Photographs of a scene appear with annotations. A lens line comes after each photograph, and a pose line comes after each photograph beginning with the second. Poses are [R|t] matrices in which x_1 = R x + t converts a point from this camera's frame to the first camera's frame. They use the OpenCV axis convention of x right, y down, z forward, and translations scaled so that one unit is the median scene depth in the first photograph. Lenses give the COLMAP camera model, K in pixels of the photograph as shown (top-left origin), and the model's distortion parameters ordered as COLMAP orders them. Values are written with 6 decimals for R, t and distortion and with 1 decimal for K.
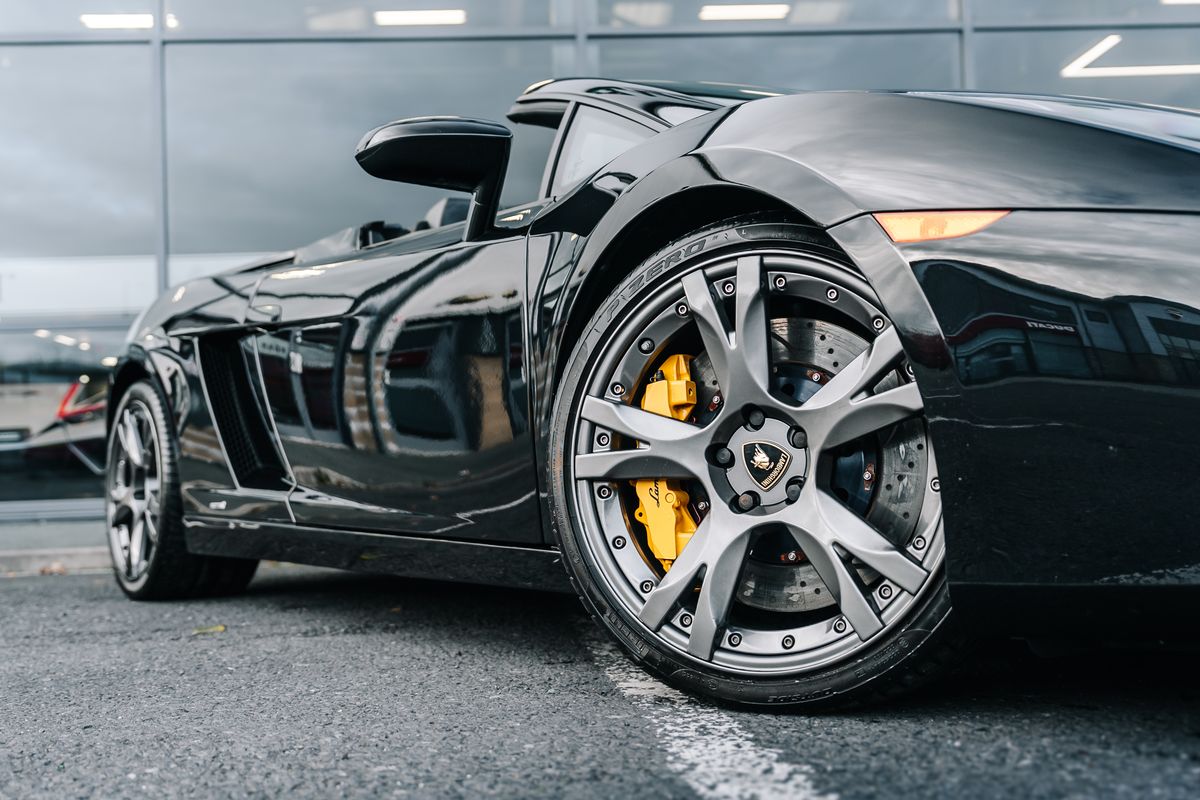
lens RADIAL K [[1290.6, 0, 570.0], [0, 1290.6, 401.3], [0, 0, 1]] dist [-0.009357, 0.002621]
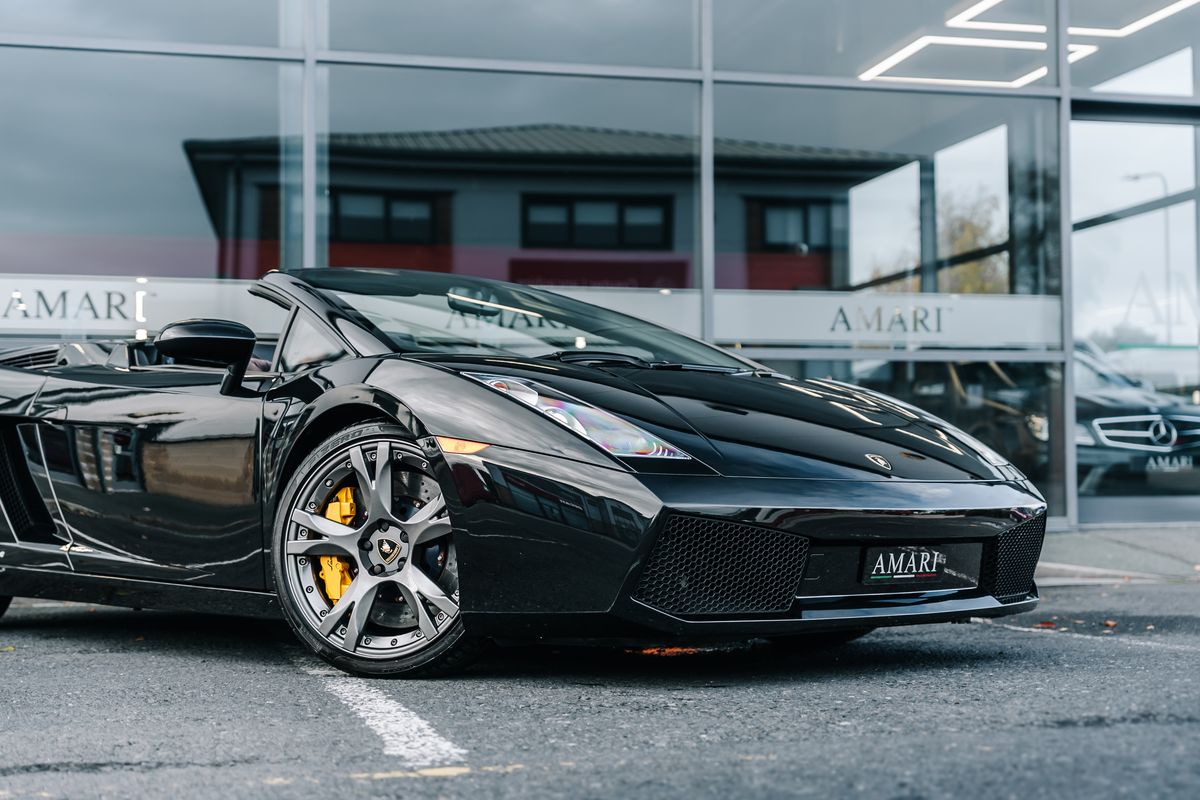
lens RADIAL K [[1838.0, 0, 622.9], [0, 1838.0, 399.2], [0, 0, 1]] dist [-0.011918, 0.099090]
pose [[0.982176, 0.041268, 0.183380, -0.014683], [-0.041612, 0.999132, -0.001975, -0.173603], [-0.183302, -0.005691, 0.983040, -1.641251]]
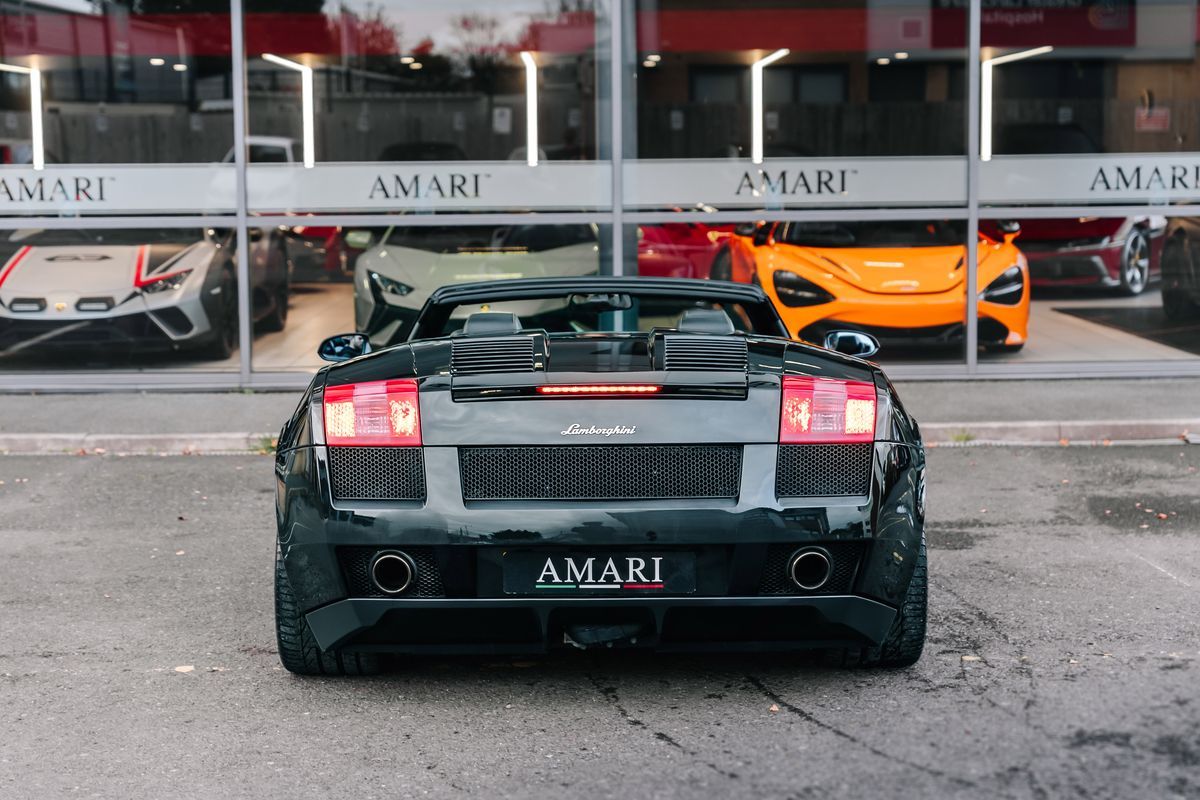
lens RADIAL K [[2143.2, 0, 626.5], [0, 2143.2, 403.4], [0, 0, 1]] dist [0.025178, 0.067215]
pose [[0.998479, 0.033766, -0.043592, 0.472962], [-0.026193, 0.986128, 0.163907, -0.933827], [0.048521, -0.162516, 0.985512, -3.709424]]
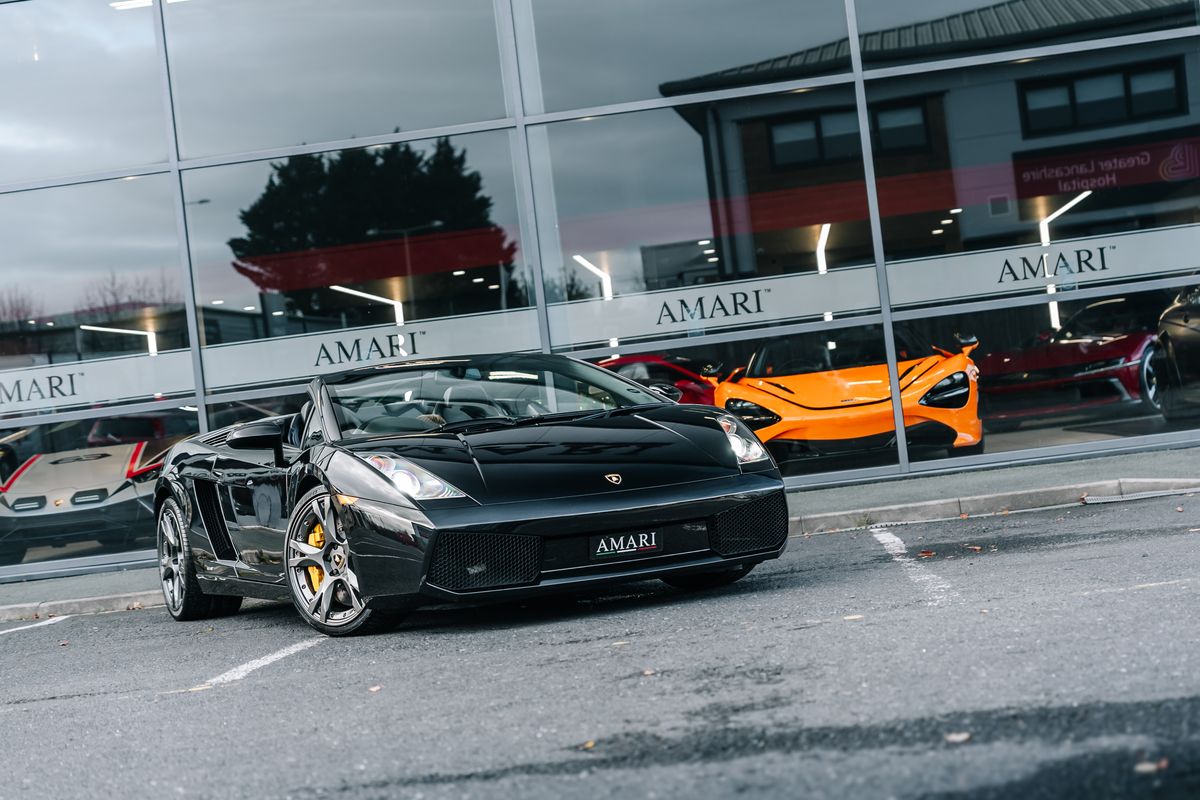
lens RADIAL K [[2075.6, 0, 605.5], [0, 2075.6, 401.2], [0, 0, 1]] dist [0.014755, 0.152468]
pose [[0.984816, -0.078667, -0.154753, 1.537515], [0.086658, 0.995195, 0.045575, -0.491541], [0.150424, -0.058293, 0.986902, -3.729938]]
